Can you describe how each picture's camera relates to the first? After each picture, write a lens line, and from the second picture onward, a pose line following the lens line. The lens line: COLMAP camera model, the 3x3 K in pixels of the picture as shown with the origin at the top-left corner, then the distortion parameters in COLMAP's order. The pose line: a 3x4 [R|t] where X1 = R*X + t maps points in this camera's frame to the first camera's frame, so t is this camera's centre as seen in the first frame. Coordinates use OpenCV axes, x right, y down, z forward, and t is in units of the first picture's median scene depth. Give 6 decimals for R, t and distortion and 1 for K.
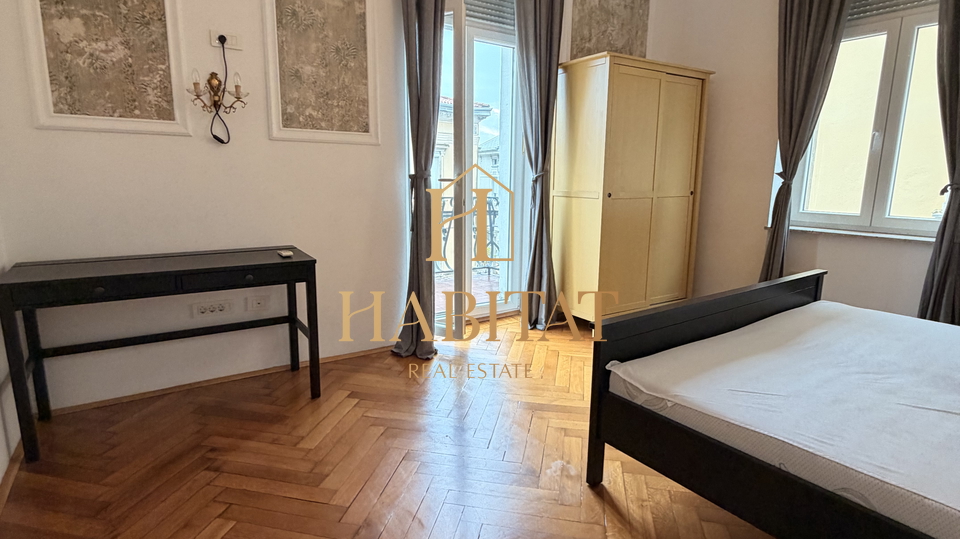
lens RADIAL K [[510.2, 0, 480.0], [0, 510.2, 269.5], [0, 0, 1]] dist [-0.000916, 0.000892]
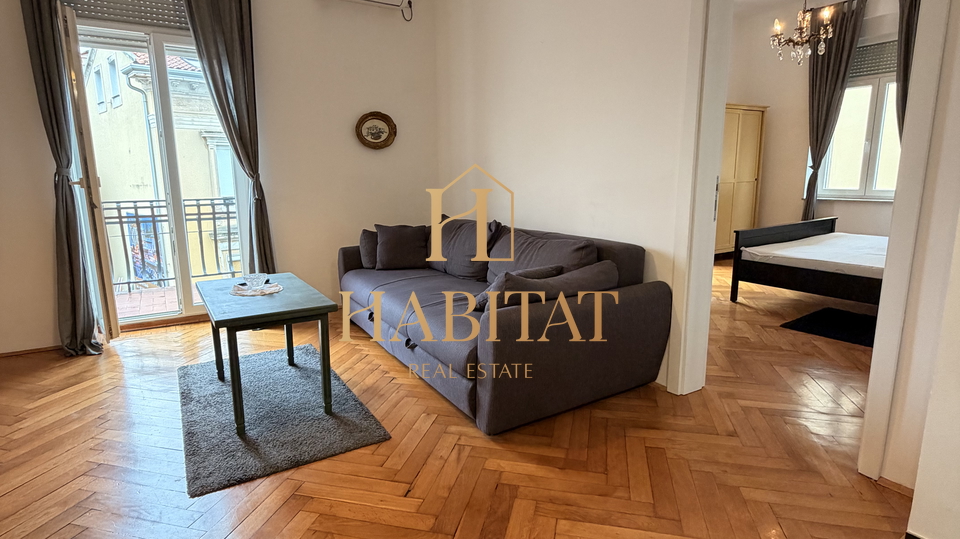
lens RADIAL K [[510.2, 0, 480.0], [0, 510.2, 269.5], [0, 0, 1]] dist [-0.000916, 0.000892]
pose [[0.998976, -0.017063, -0.041909, -0.474911], [0.017257, 0.999842, 0.004270, 0.136325], [0.041829, -0.004989, 0.999112, -0.790824]]
